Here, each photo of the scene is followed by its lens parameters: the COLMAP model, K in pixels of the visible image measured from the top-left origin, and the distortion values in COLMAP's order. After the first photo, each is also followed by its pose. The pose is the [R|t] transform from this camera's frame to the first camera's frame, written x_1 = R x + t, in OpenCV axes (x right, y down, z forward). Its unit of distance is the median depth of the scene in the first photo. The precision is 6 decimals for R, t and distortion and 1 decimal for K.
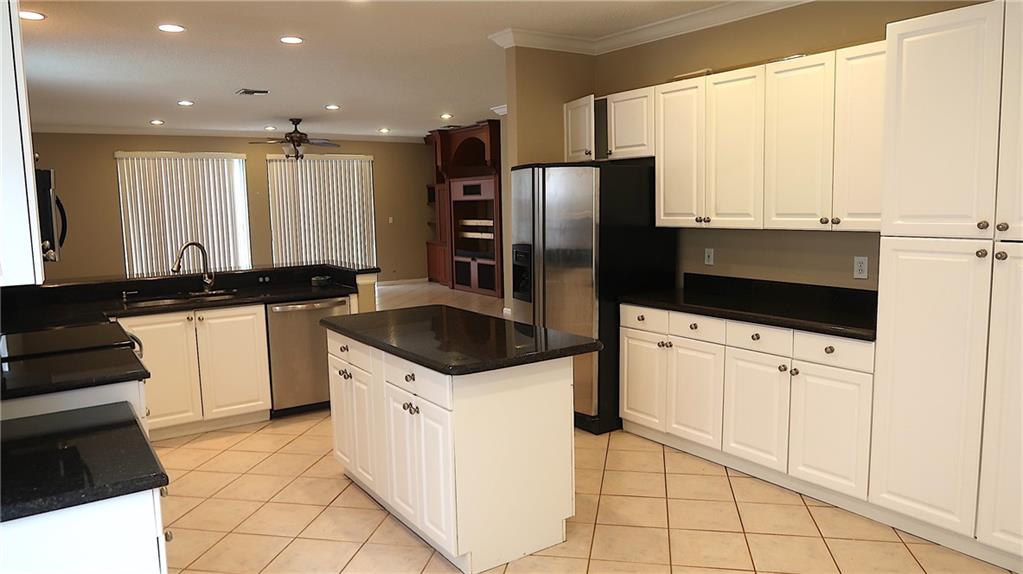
lens RADIAL K [[707.4, 0, 515.1], [0, 707.4, 283.5], [0, 0, 1]] dist [-0.024211, 0.001883]
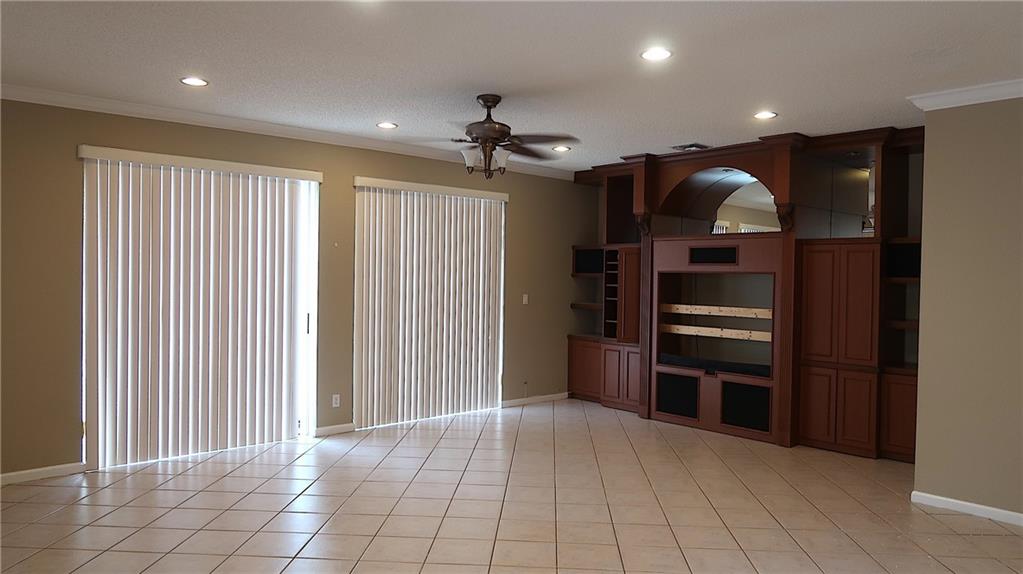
lens RADIAL K [[707.4, 0, 515.1], [0, 707.4, 283.5], [0, 0, 1]] dist [-0.024211, 0.001883]
pose [[0.990546, 0.034723, 0.132714, -0.298345], [-0.020869, 0.994318, -0.104388, -0.043514], [-0.135585, 0.100631, 0.985642, 0.439426]]
